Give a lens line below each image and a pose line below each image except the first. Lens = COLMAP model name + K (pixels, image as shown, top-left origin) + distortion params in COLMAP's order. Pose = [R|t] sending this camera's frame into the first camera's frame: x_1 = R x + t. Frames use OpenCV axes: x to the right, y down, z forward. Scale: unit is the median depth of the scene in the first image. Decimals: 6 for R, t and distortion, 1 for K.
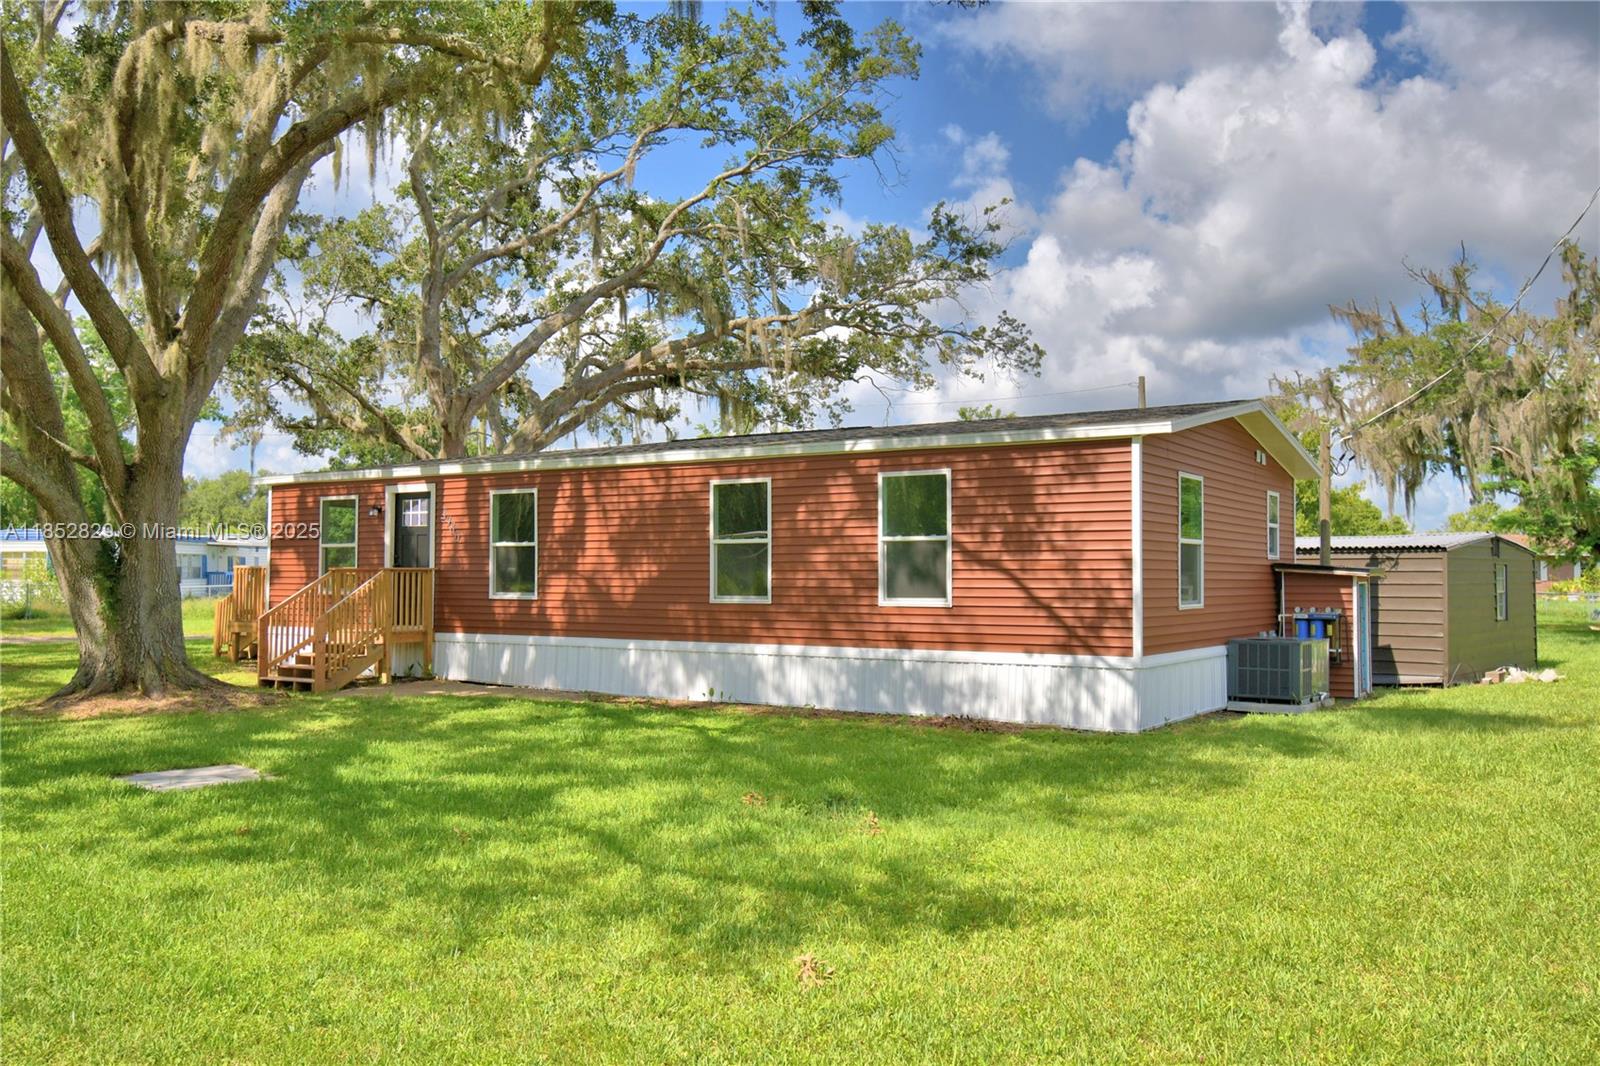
lens RADIAL K [[1292.9, 0, 804.1], [0, 1292.9, 533.3], [0, 0, 1]] dist [-0.008881, -0.014062]
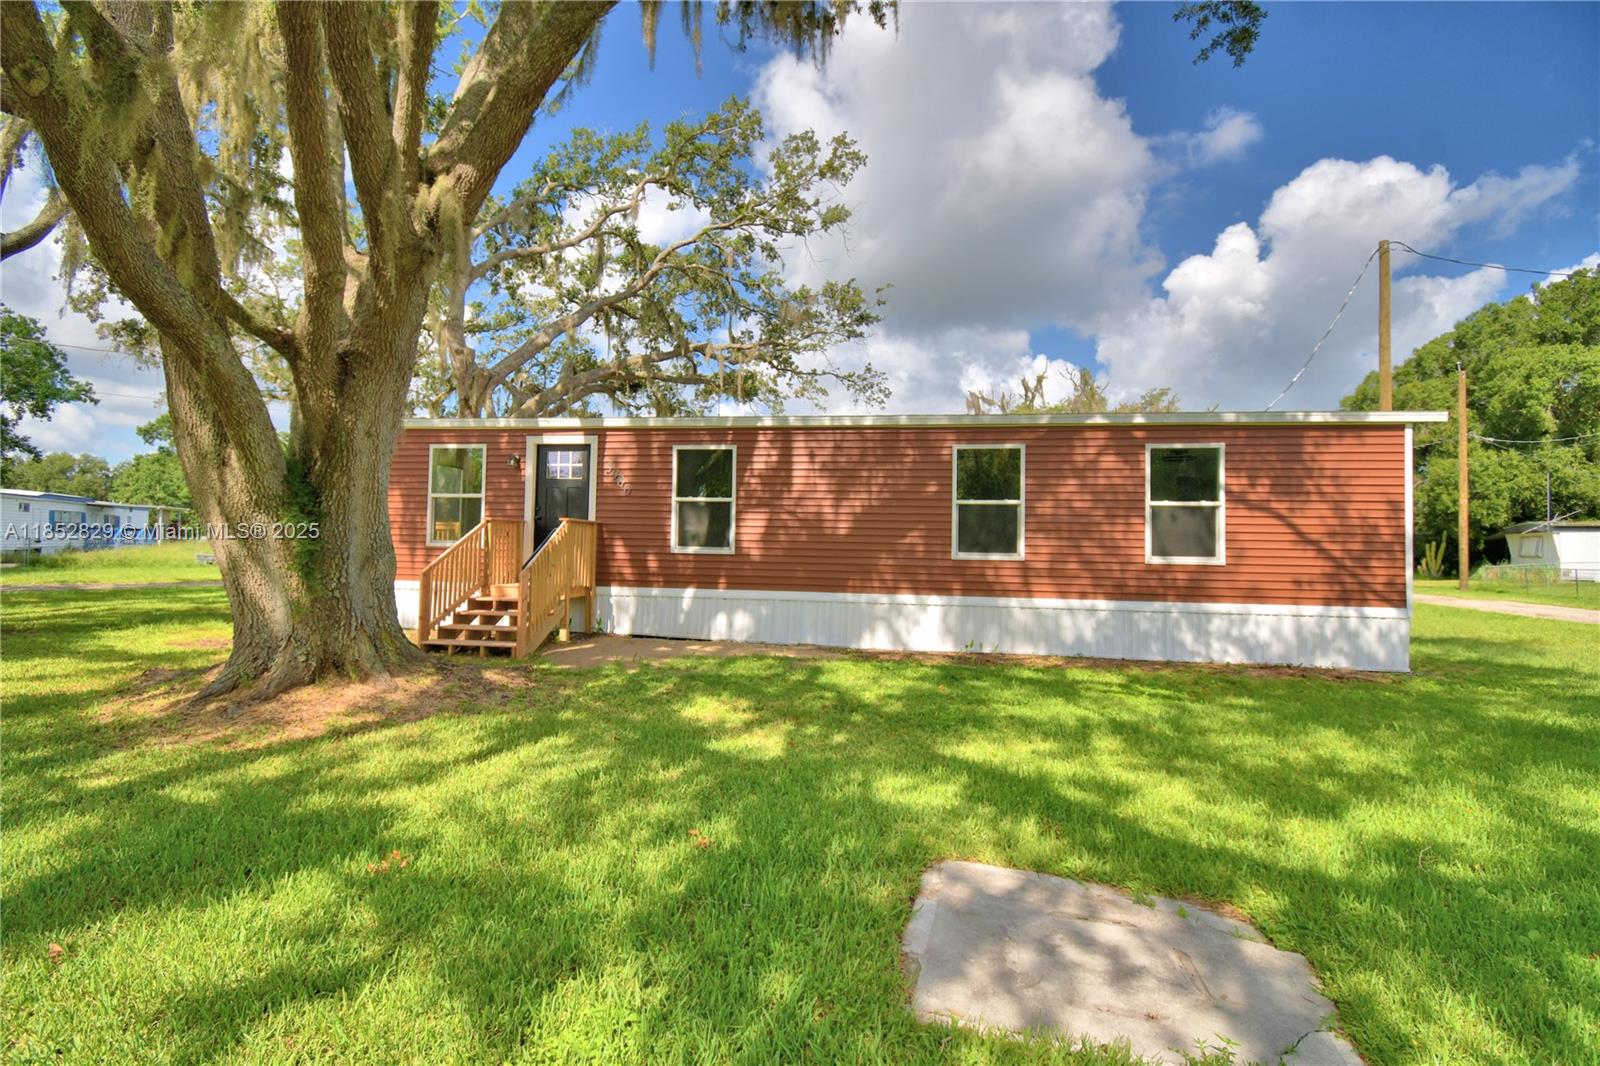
lens RADIAL K [[698.4, 0, 799.7], [0, 698.4, 531.2], [0, 0, 1]] dist [0.015978, -0.021812]
pose [[0.912539, 0.024478, 0.408255, -0.360634], [-0.030291, 0.999511, 0.007779, 0.025684], [-0.407865, -0.019465, 0.912835, 0.445929]]
